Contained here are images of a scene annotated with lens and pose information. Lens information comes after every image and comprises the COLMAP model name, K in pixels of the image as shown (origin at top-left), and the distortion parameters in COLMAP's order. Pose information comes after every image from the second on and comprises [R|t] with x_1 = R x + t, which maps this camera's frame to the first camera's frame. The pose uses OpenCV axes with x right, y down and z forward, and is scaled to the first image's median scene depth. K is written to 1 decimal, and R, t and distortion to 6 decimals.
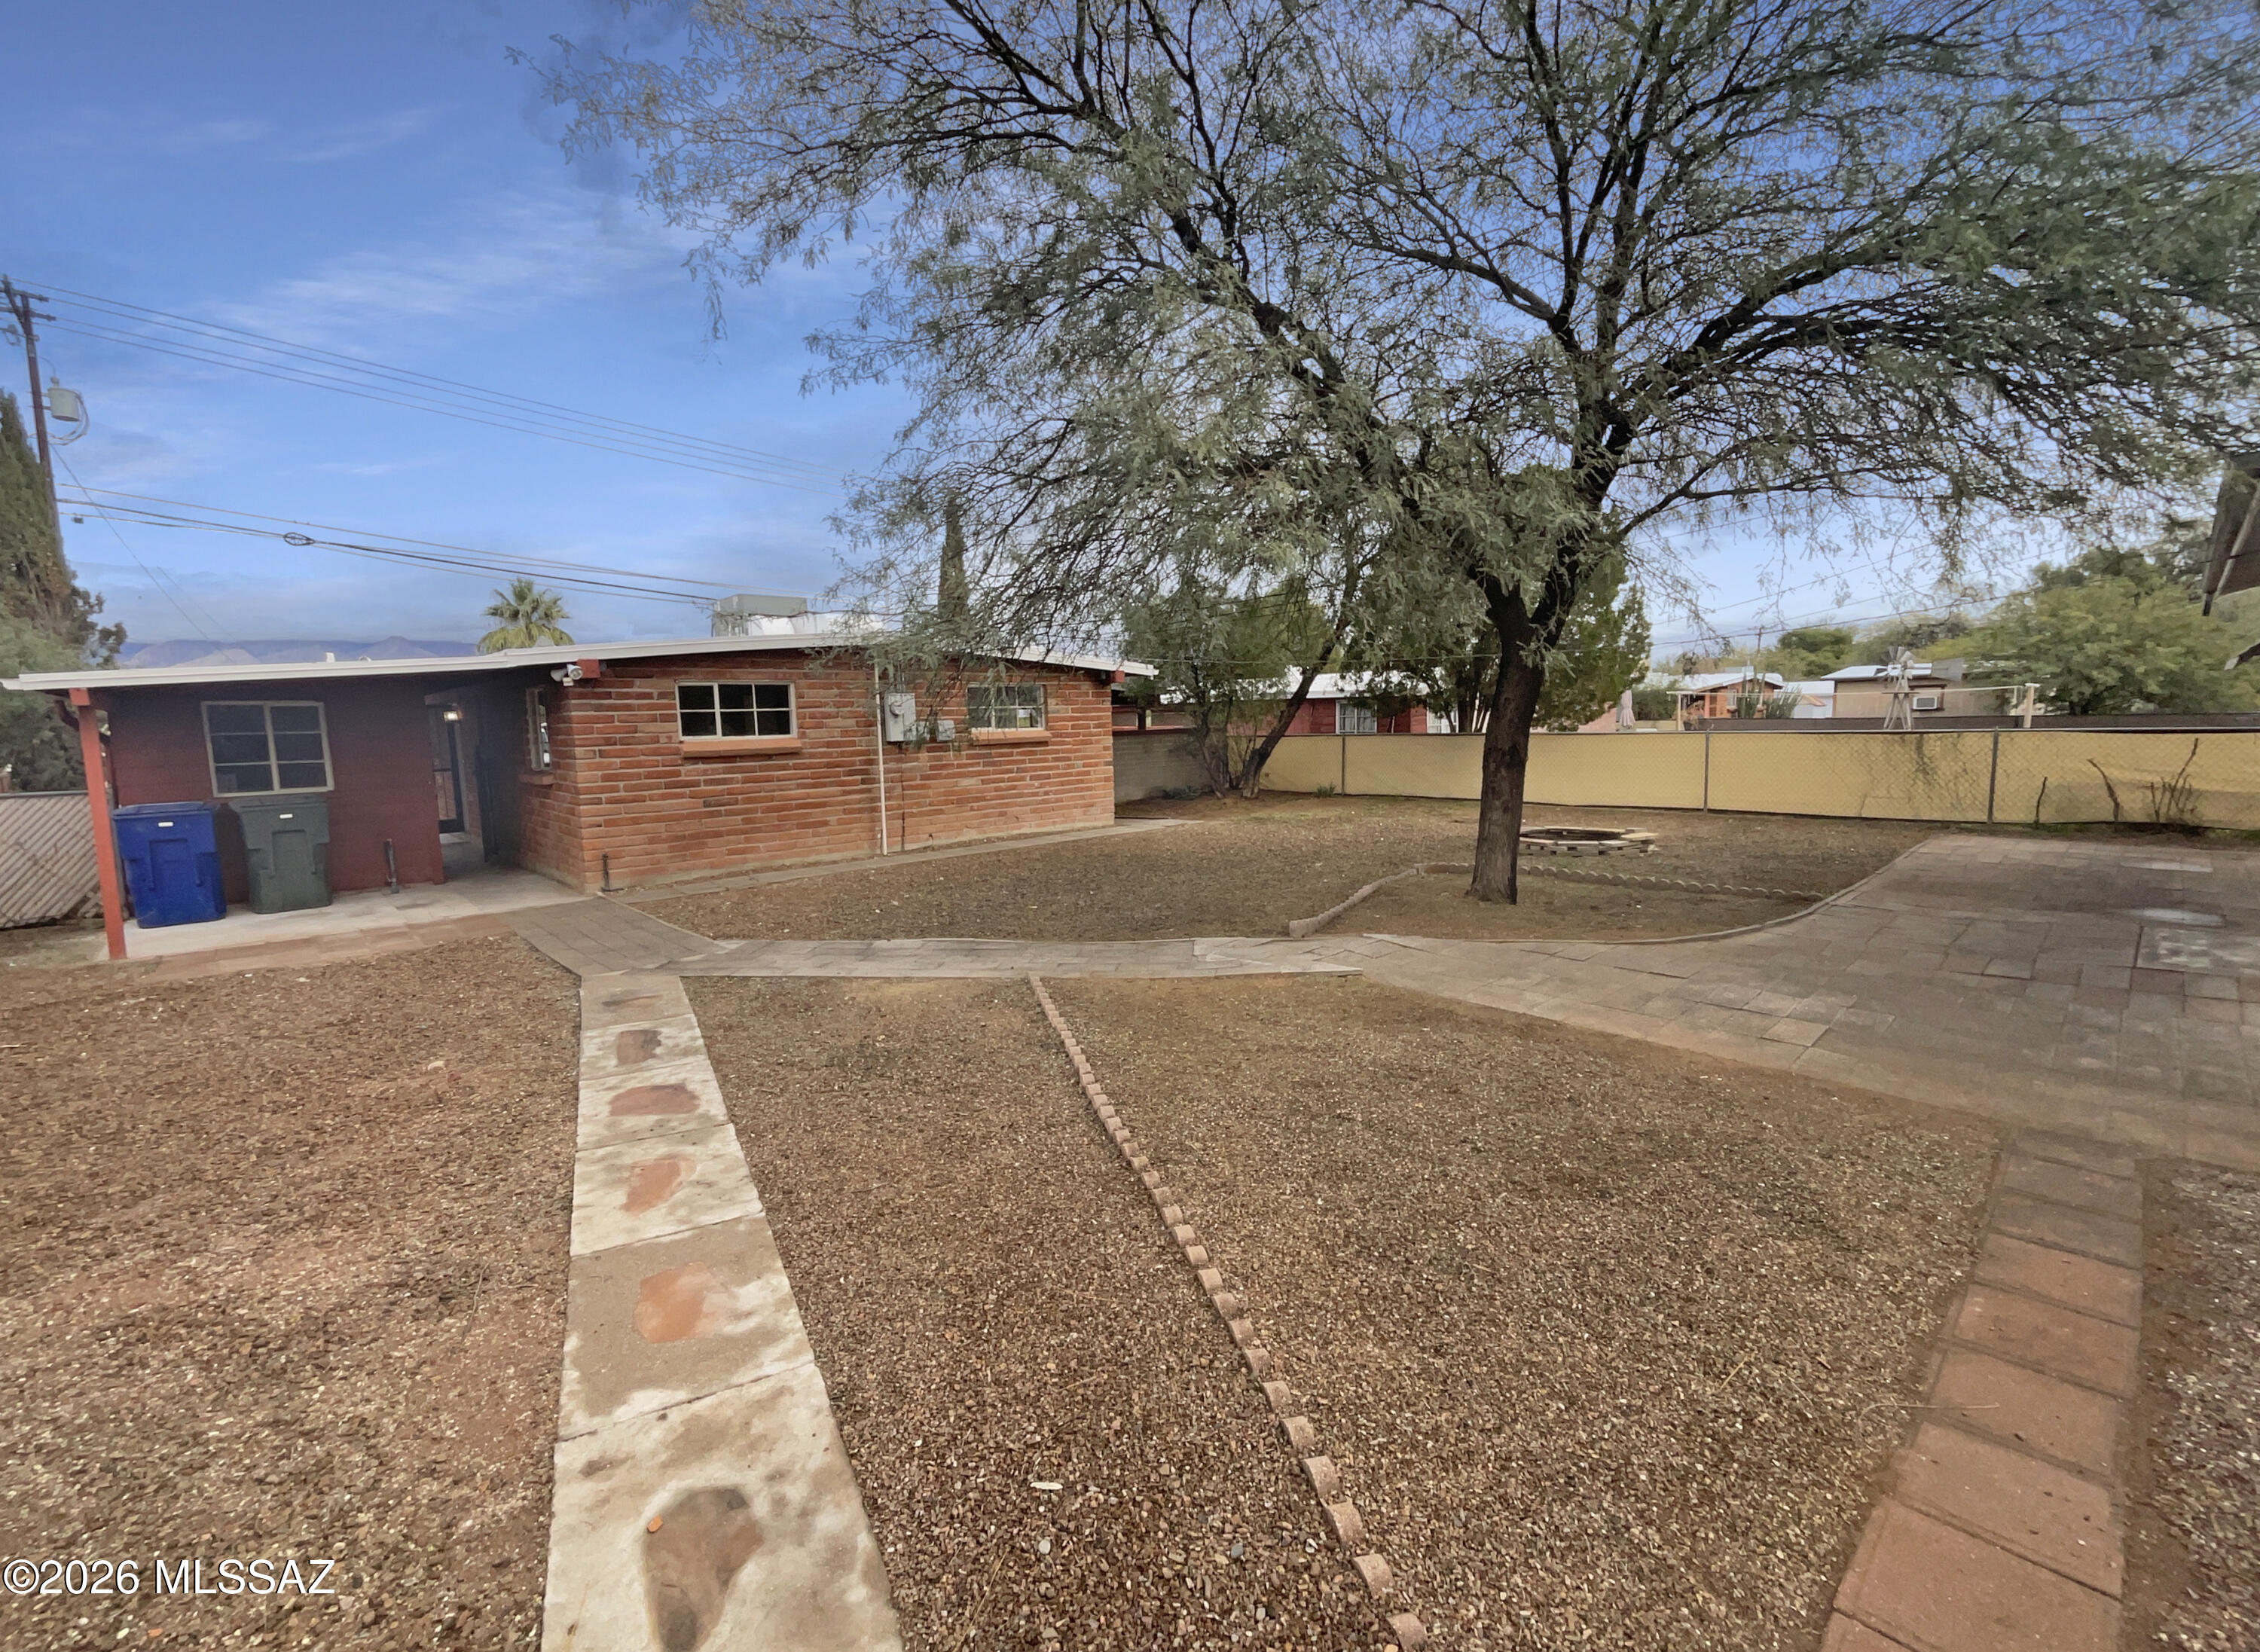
lens RADIAL K [[942.0, 0, 1130.0], [0, 942.0, 826.0], [0, 0, 1]] dist [-0.000014, 0.000004]
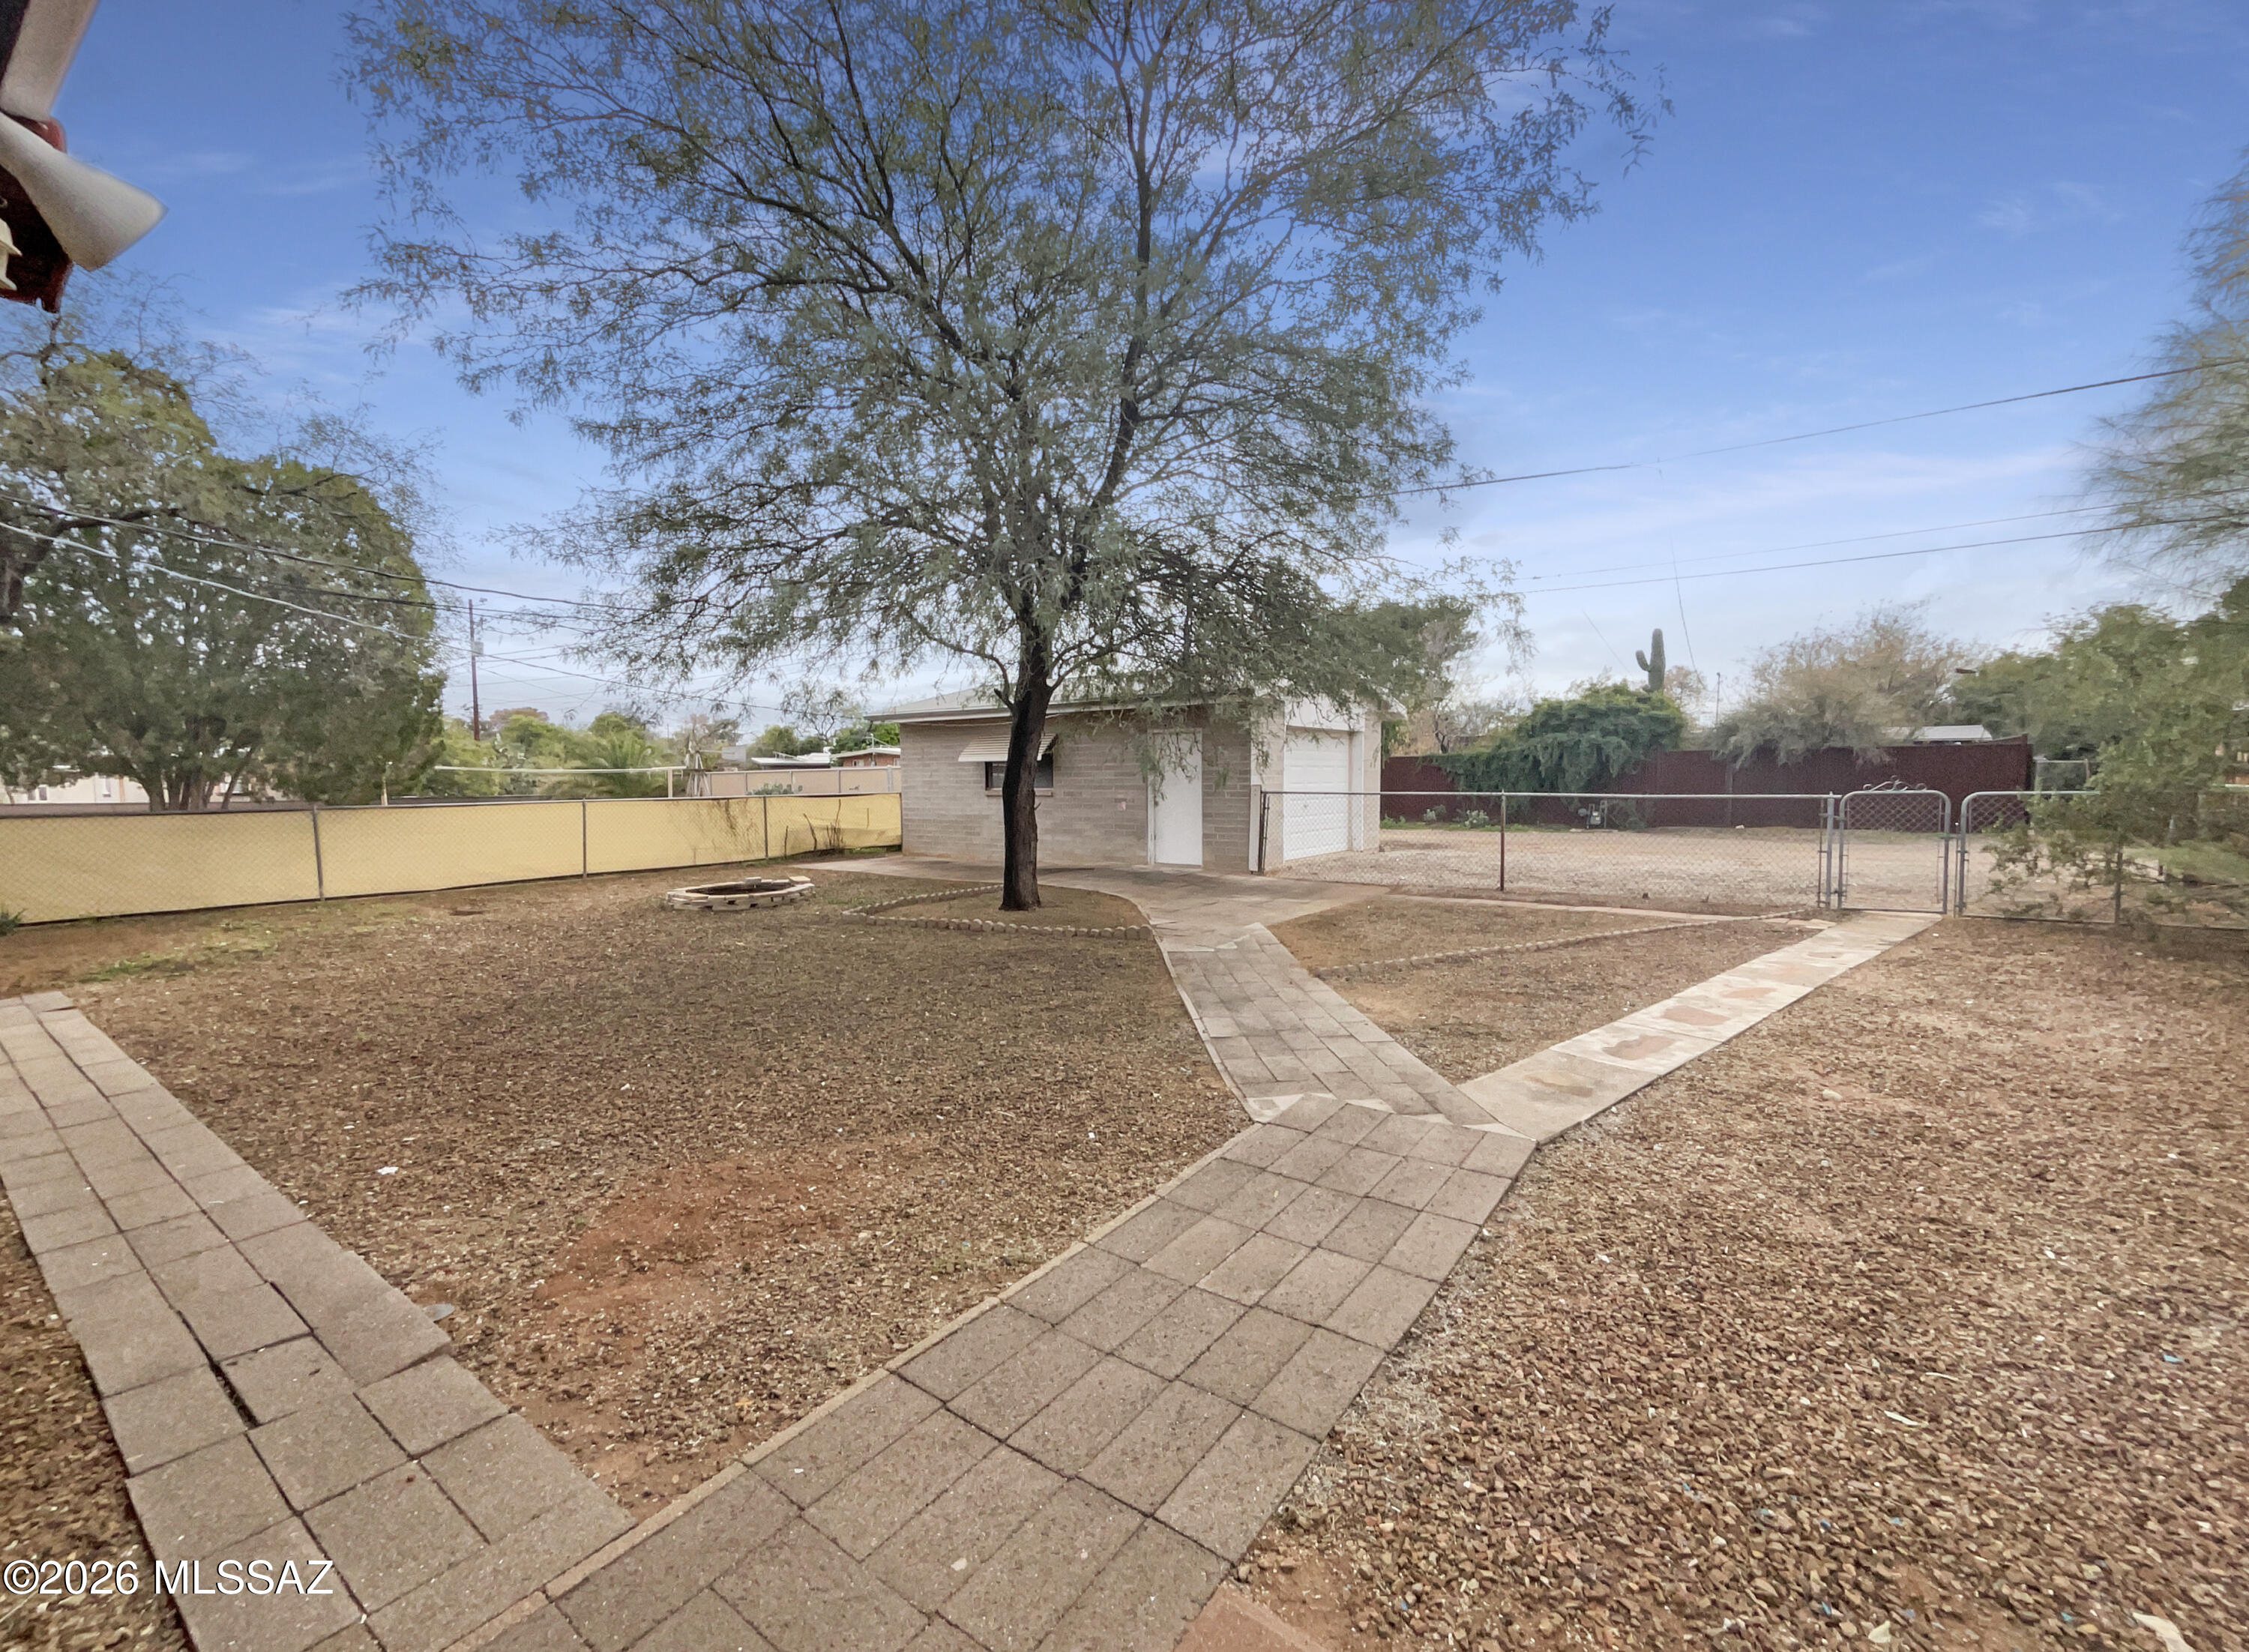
lens RADIAL K [[937.4, 0, 1124.5], [0, 937.4, 826.0], [0, 0, 1]] dist [-0.000014, 0.000004]
pose [[-0.181982, -0.023551, 0.983020, -1.377183], [0.120806, 0.991604, 0.046121, -0.122493], [-0.975853, 0.127148, -0.177609, 1.642807]]
